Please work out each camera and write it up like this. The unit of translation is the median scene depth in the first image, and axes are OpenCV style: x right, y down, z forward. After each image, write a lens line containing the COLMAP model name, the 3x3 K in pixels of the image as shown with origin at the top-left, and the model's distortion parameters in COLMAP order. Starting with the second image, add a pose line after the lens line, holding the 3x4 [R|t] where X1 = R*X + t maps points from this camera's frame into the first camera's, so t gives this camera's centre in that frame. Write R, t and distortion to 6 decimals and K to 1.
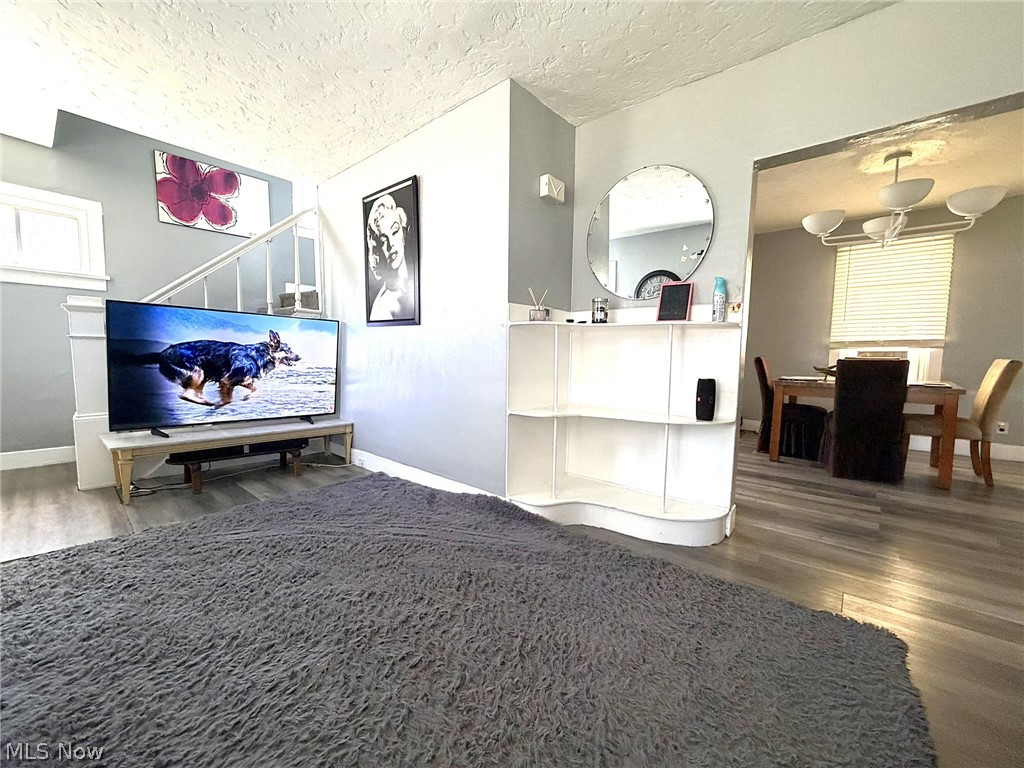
lens RADIAL K [[409.5, 0, 512.0], [0, 409.5, 384.0], [0, 0, 1]] dist [-0.001870, -0.000021]
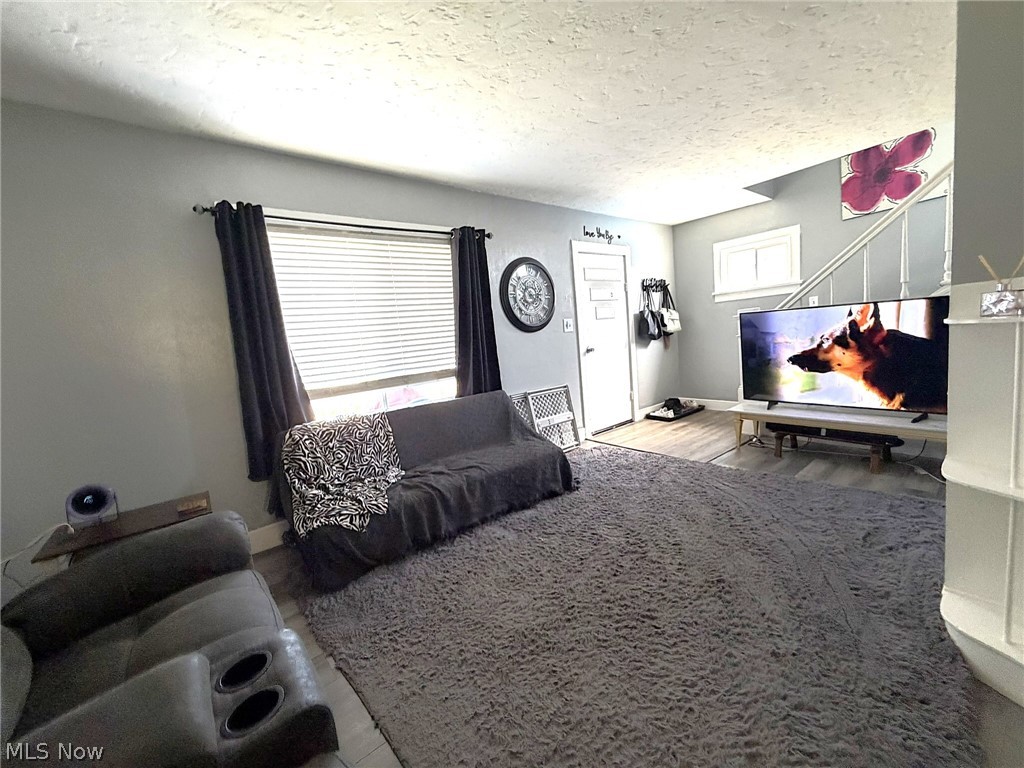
lens RADIAL K [[409.5, 0, 512.0], [0, 409.5, 384.0], [0, 0, 1]] dist [-0.001870, -0.000021]
pose [[-0.174993, 0.107597, -0.978673, 0.609374], [0.016581, 0.994192, 0.106338, -0.109043], [0.984430, 0.002381, -0.175760, 0.393785]]
